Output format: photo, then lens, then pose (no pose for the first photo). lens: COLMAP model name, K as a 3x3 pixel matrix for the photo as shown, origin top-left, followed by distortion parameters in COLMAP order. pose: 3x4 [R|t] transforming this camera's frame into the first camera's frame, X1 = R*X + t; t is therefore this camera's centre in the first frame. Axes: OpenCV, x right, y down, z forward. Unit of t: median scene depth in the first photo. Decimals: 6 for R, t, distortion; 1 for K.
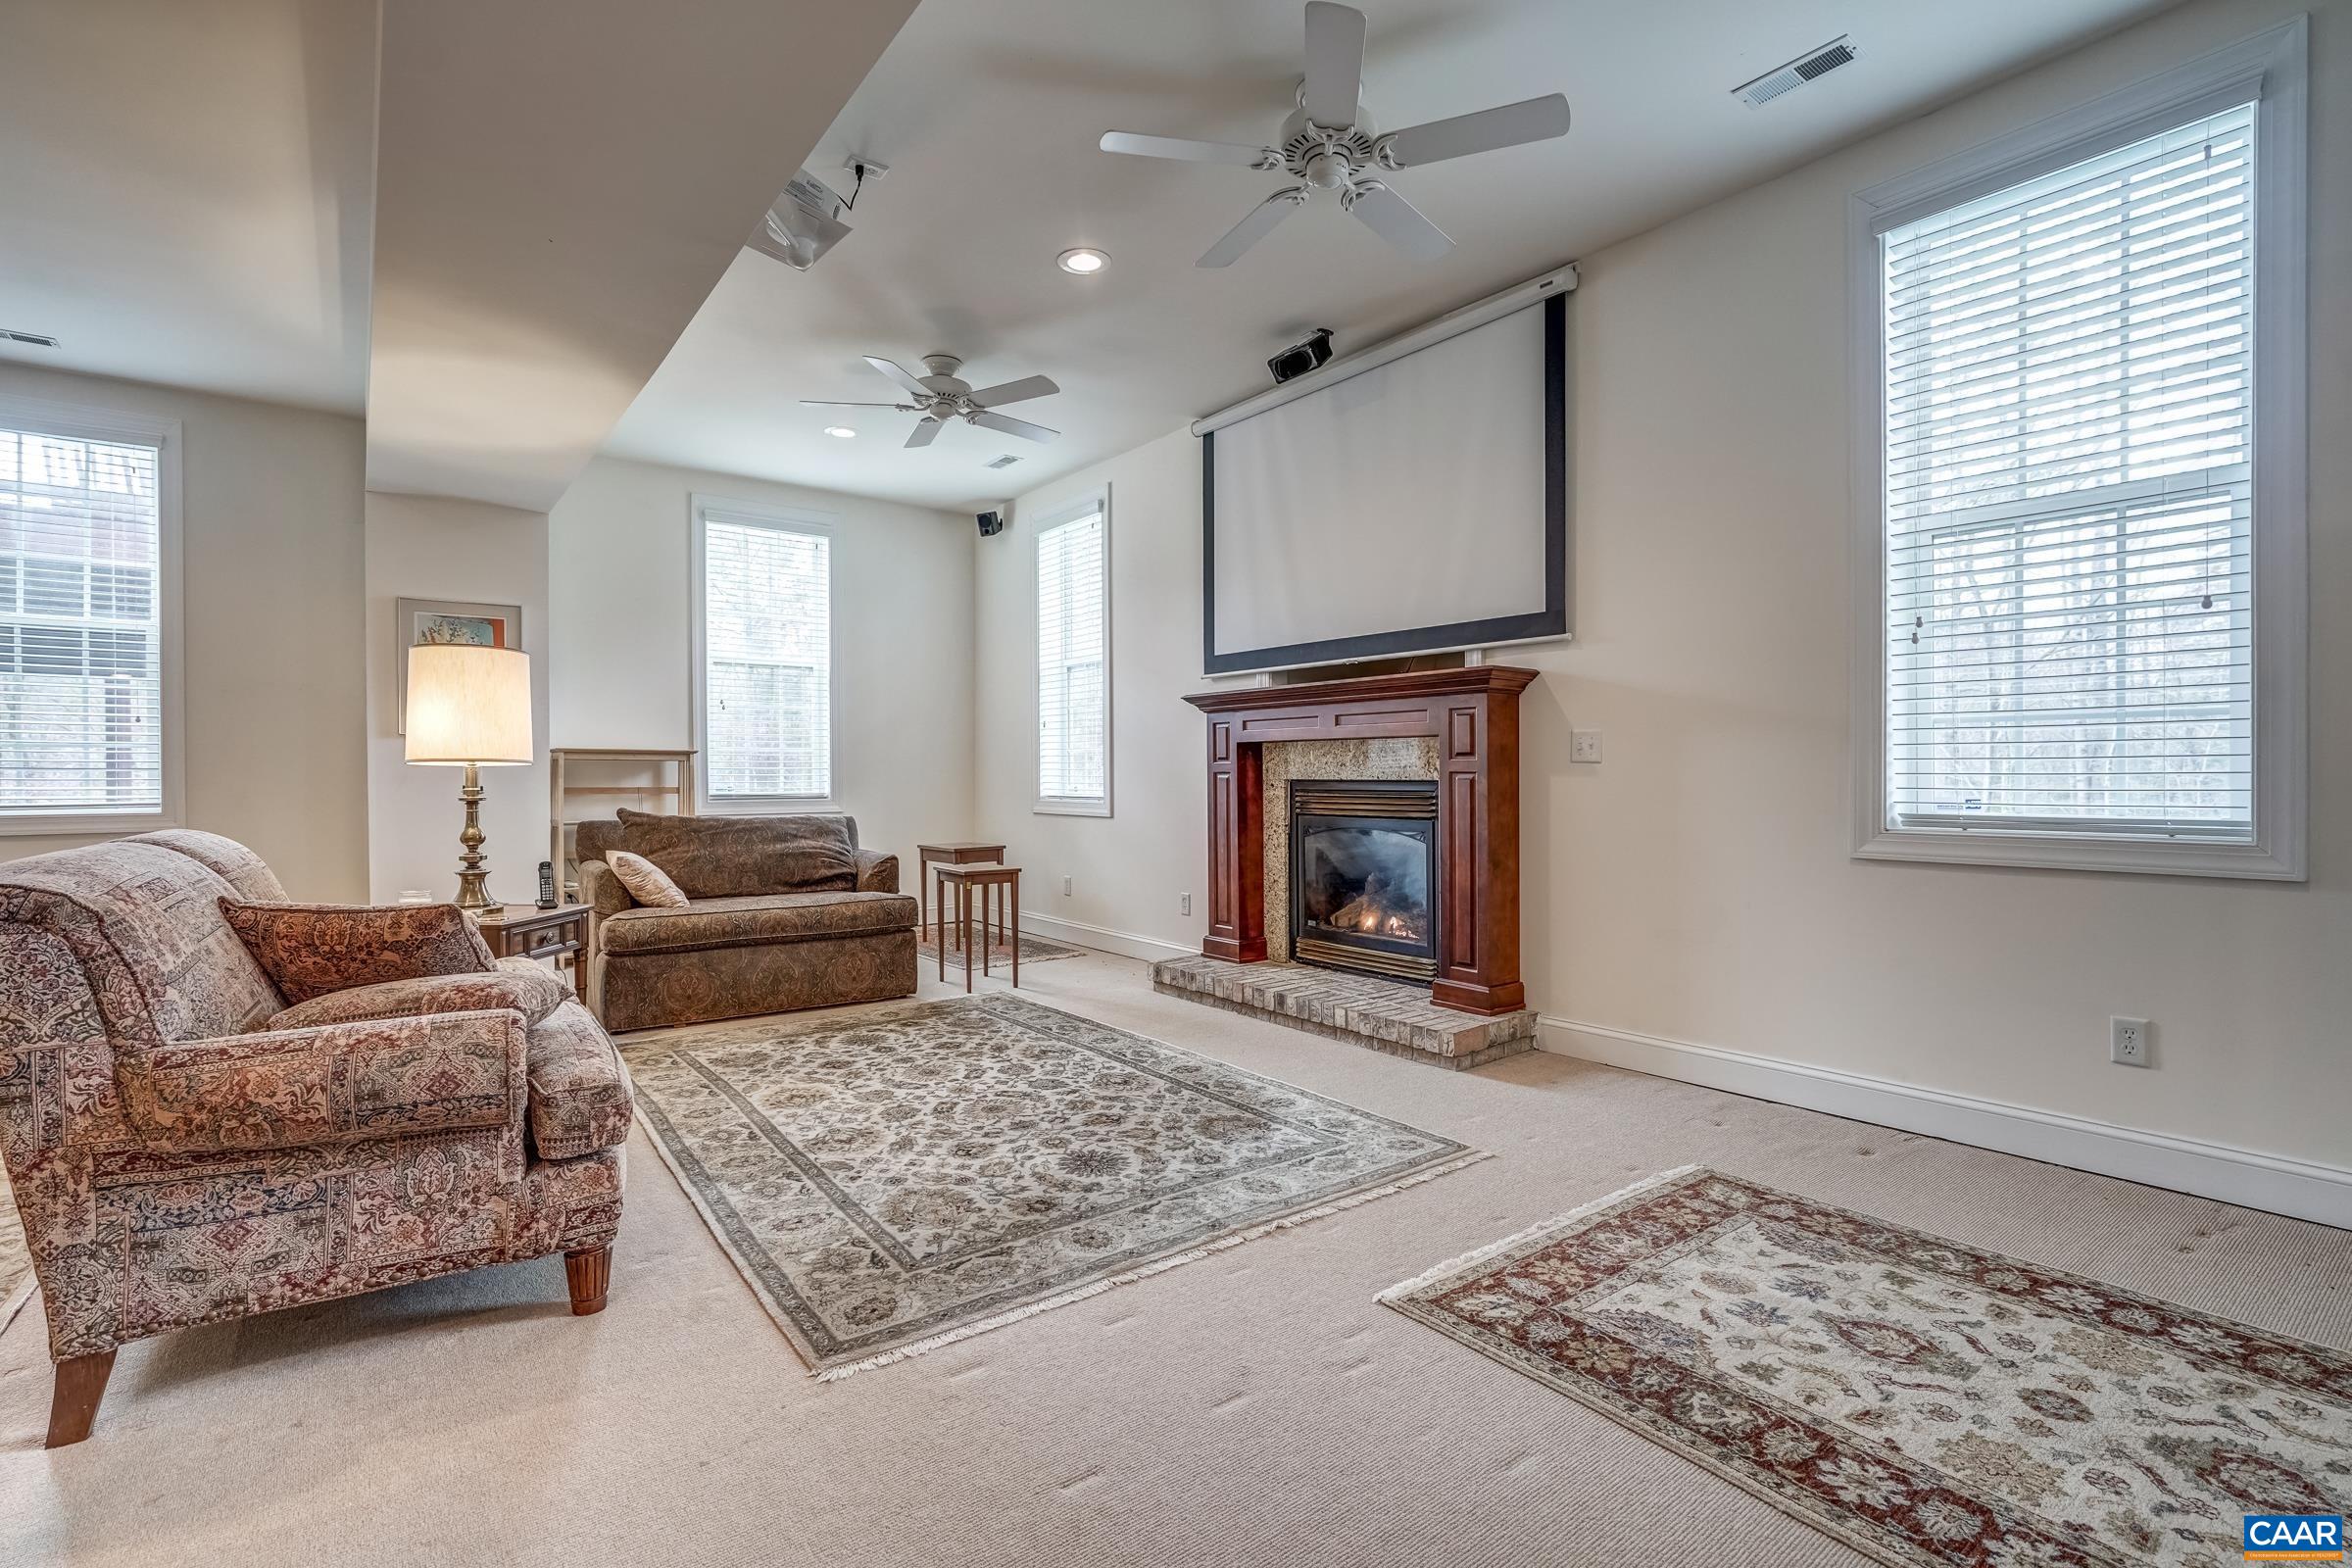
lens RADIAL K [[1071.1, 0, 1158.0], [0, 1071.1, 777.1], [0, 0, 1]] dist [-0.004982, 0.000906]
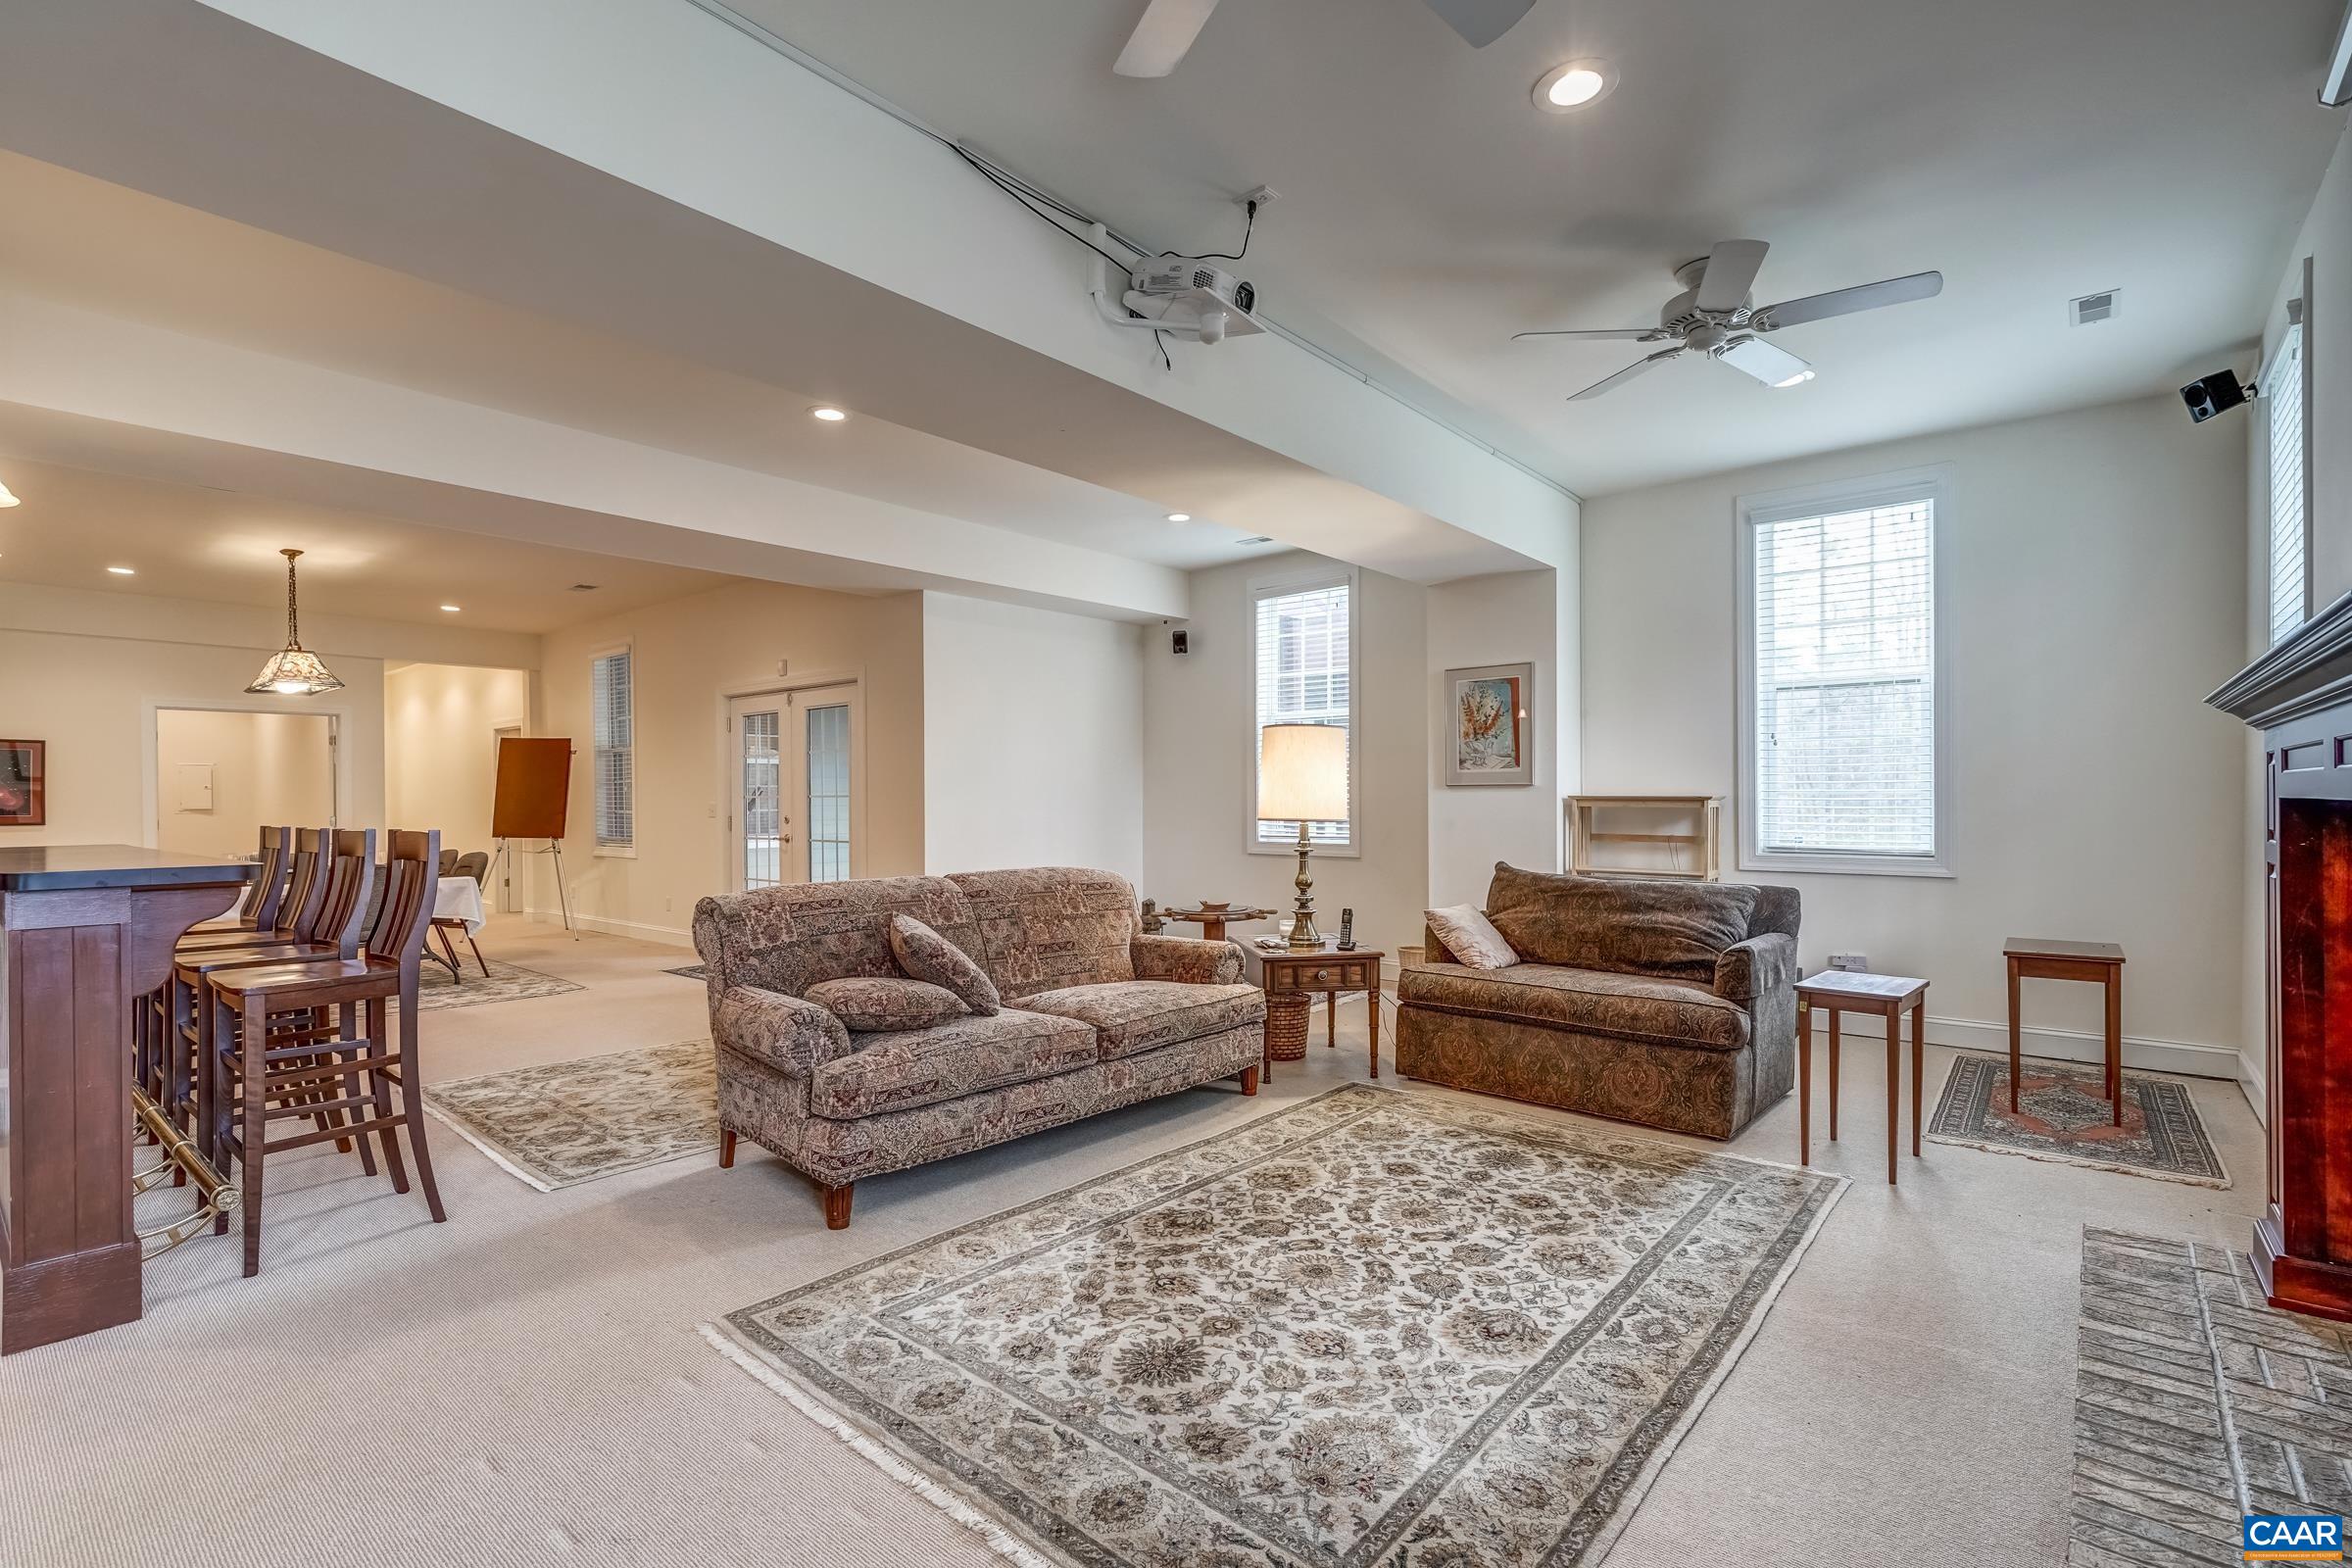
lens RADIAL K [[1071.1, 0, 1170.3], [0, 1071.1, 800.6], [0, 0, 1]] dist [-0.004982, 0.000906]
pose [[0.214437, 0.005615, -0.976722, 0.531054], [0.002975, 0.999975, 0.006401, -0.046092], [0.976733, -0.004279, 0.214415, 0.619037]]
